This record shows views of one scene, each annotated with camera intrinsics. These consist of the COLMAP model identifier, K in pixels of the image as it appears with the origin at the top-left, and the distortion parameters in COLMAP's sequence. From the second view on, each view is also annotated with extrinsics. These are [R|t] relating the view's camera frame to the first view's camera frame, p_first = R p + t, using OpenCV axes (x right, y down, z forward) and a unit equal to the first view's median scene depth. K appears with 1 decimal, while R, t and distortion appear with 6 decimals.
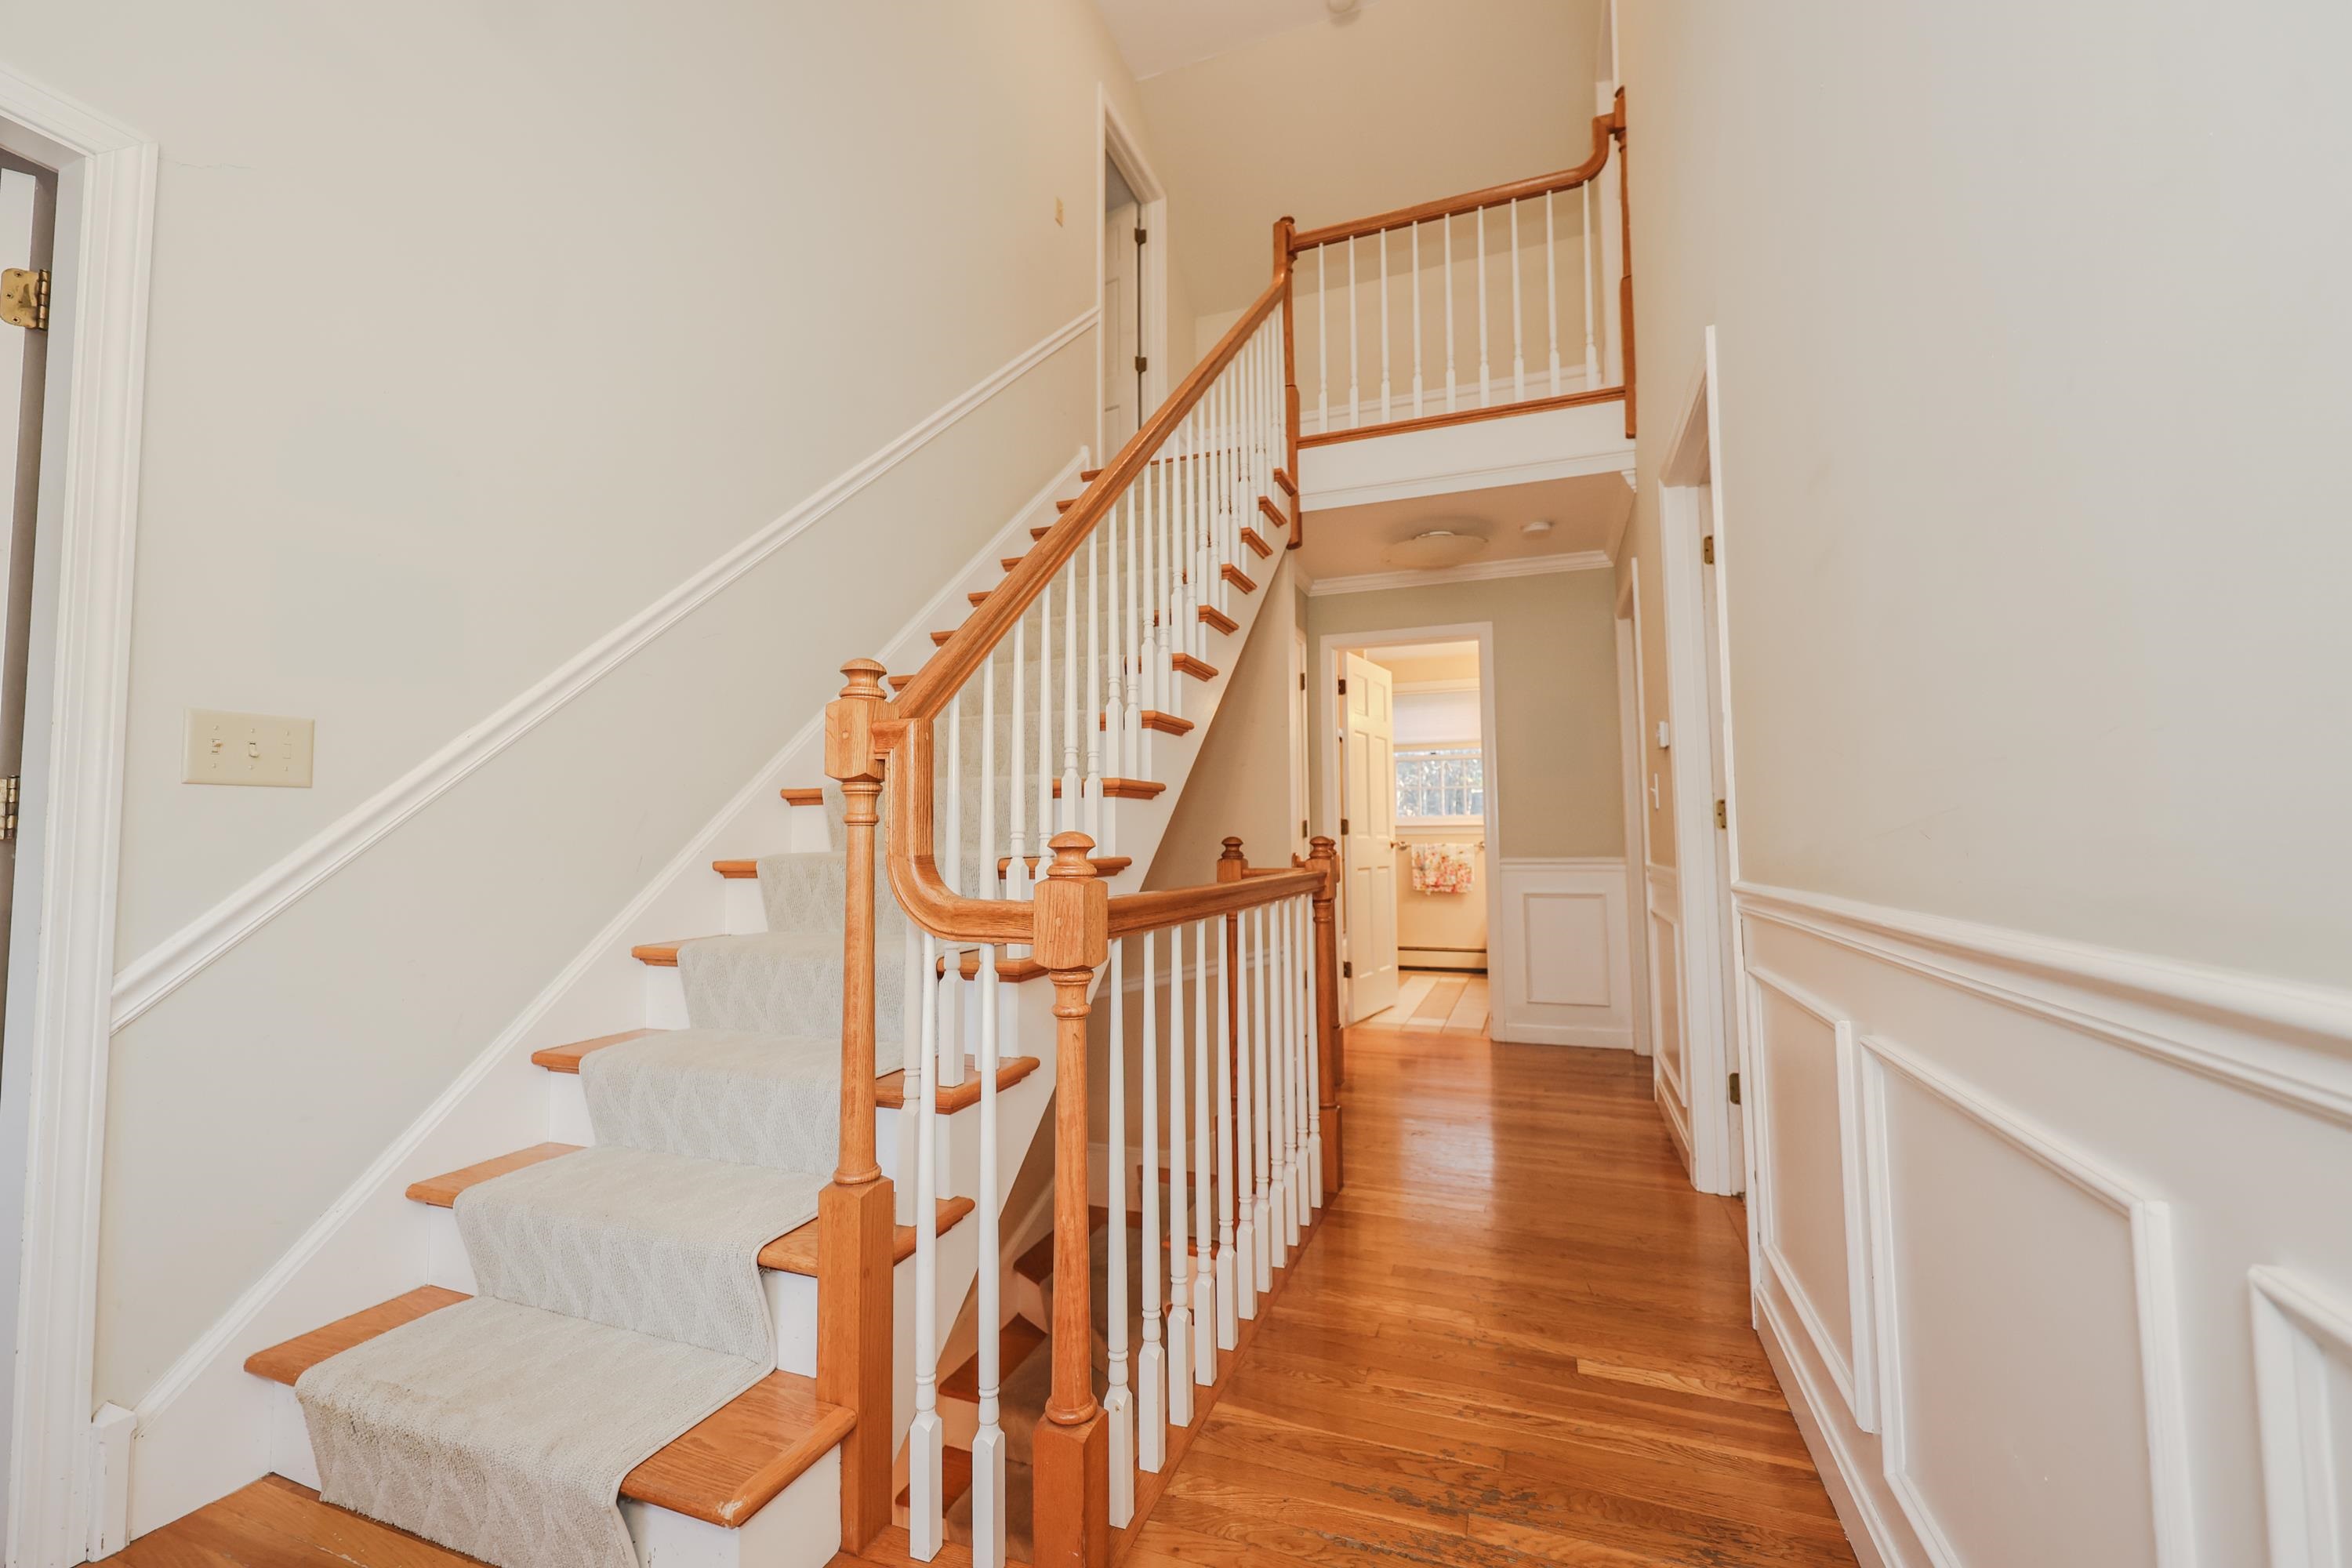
lens RADIAL K [[993.3, 0, 1170.2], [0, 993.3, 779.0], [0, 0, 1]] dist [0.001002, 0.000015]
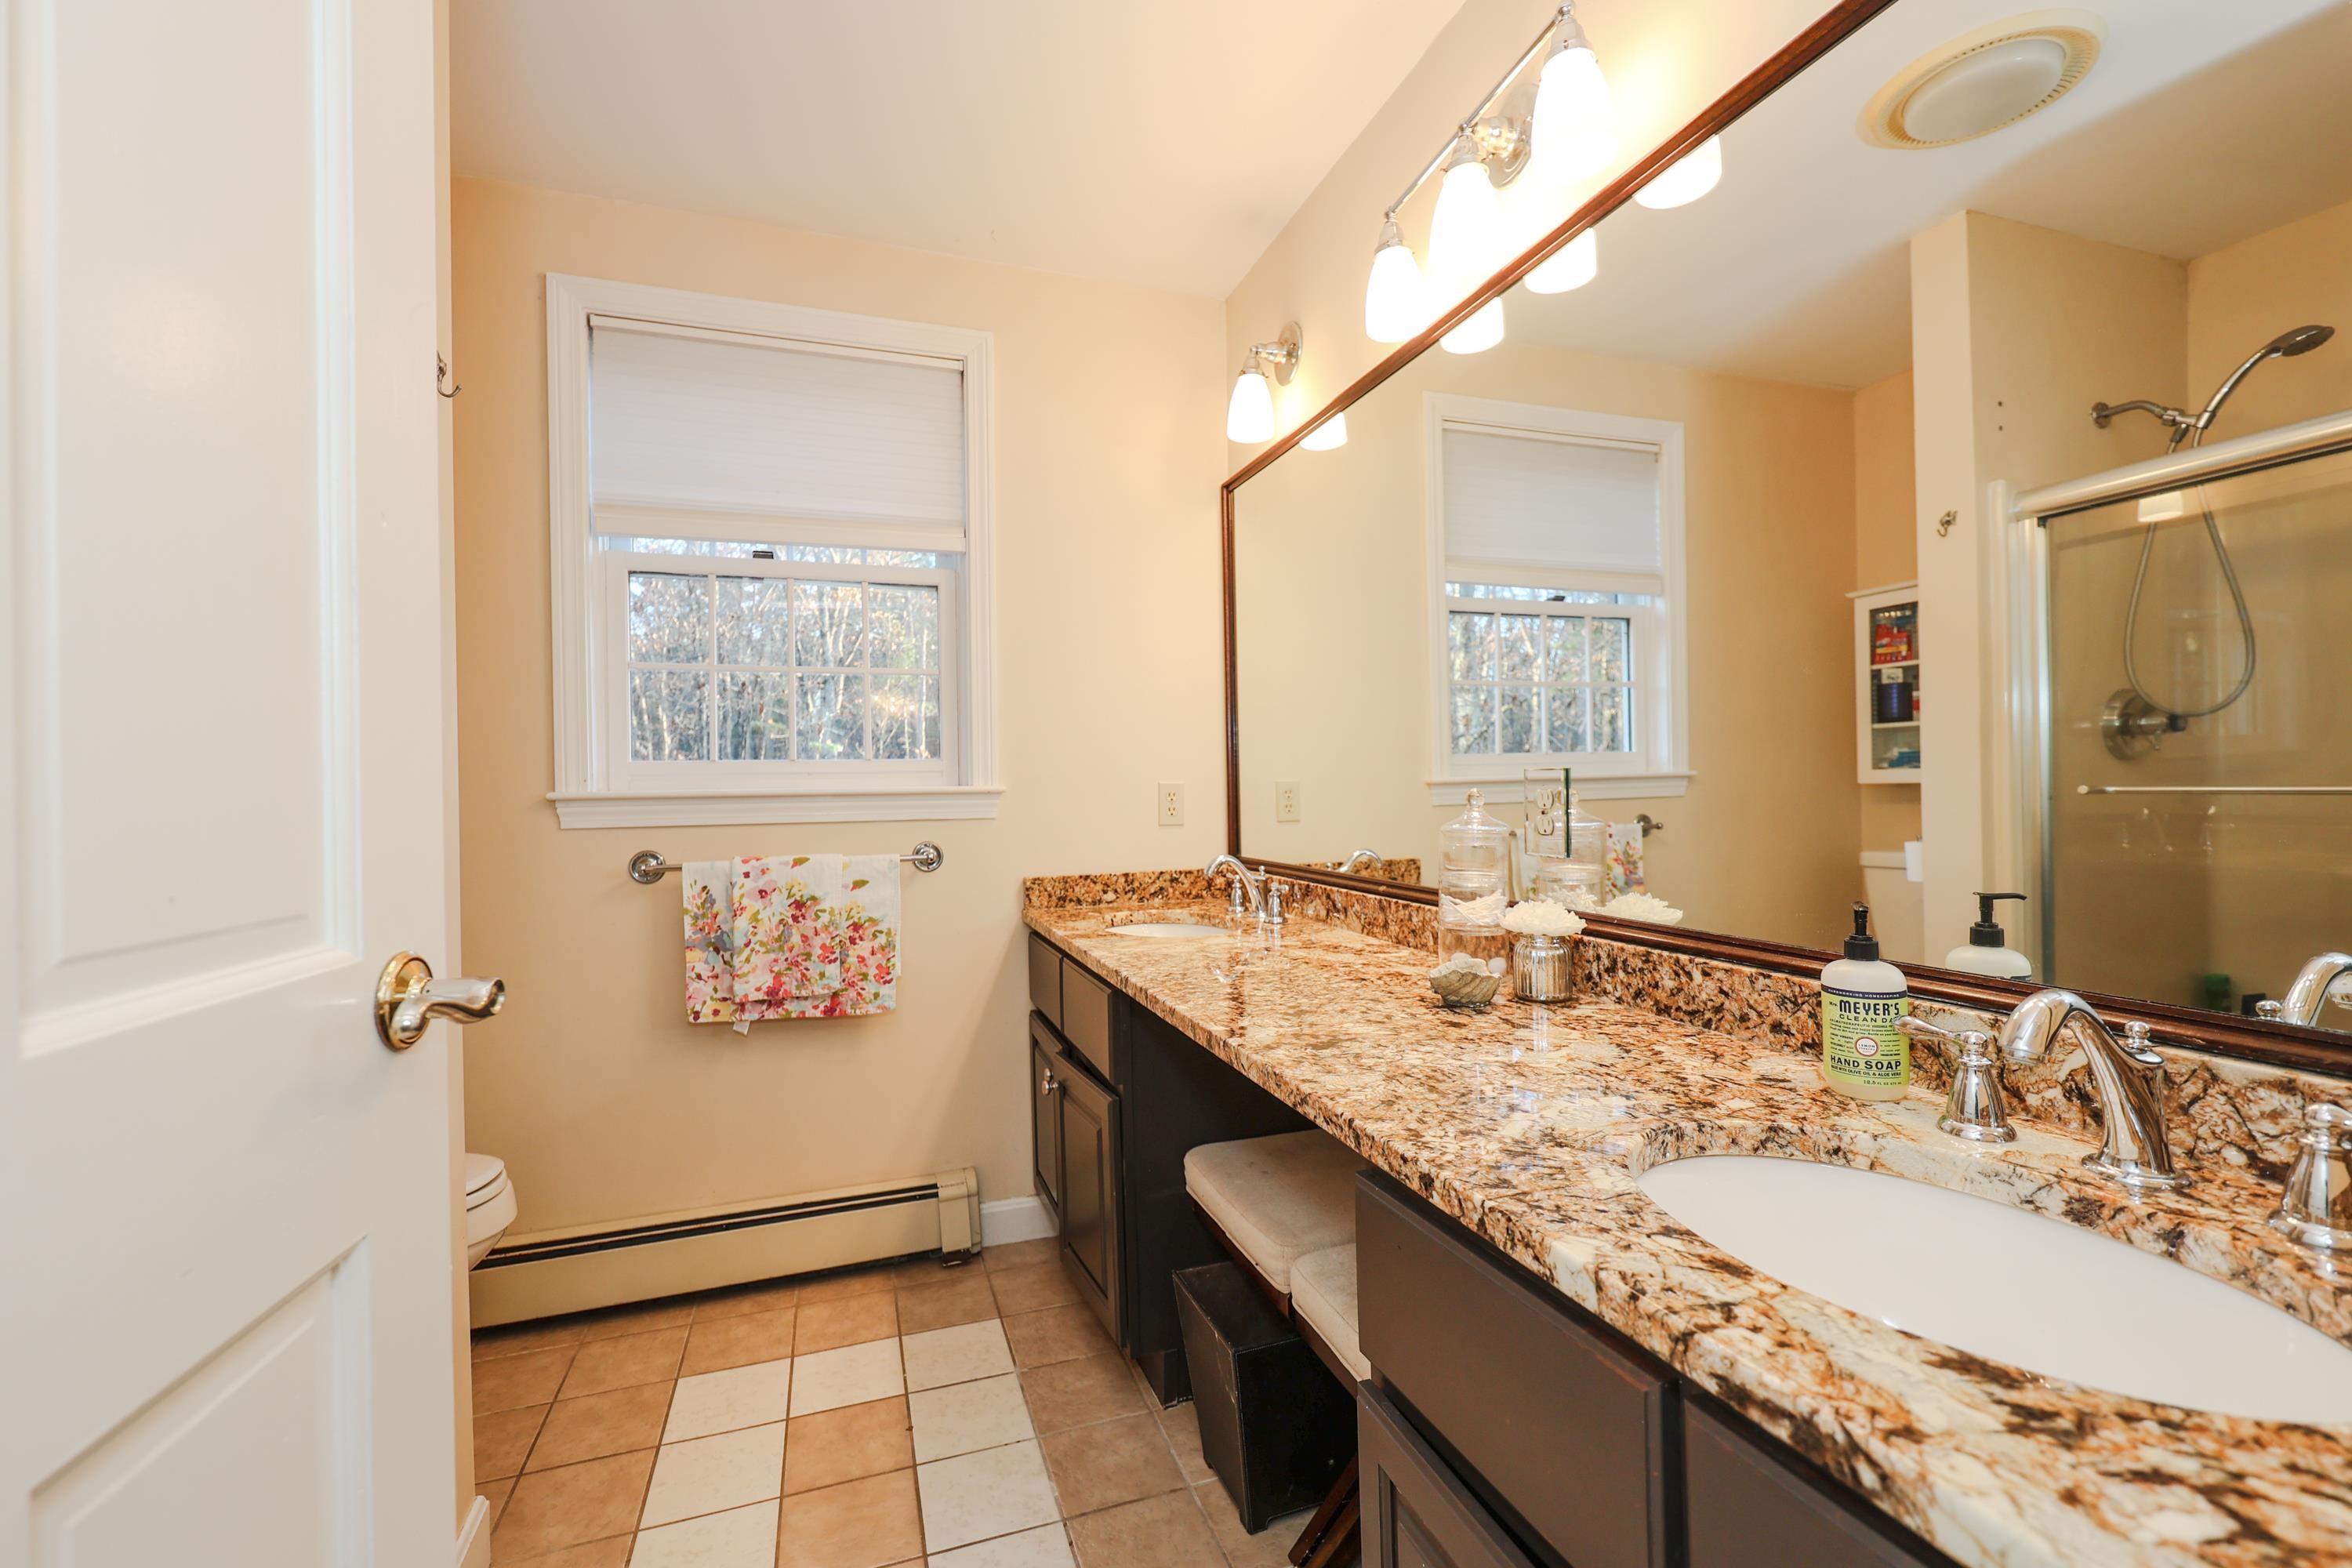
lens RADIAL K [[993.3, 0, 1180.9], [0, 993.3, 784.7], [0, 0, 1]] dist [0.001002, 0.000015]
pose [[0.769525, -0.001713, 0.638615, 0.173131], [-0.030757, 0.998737, 0.039740, 0.028323], [-0.637876, -0.050222, 0.768500, 0.699928]]
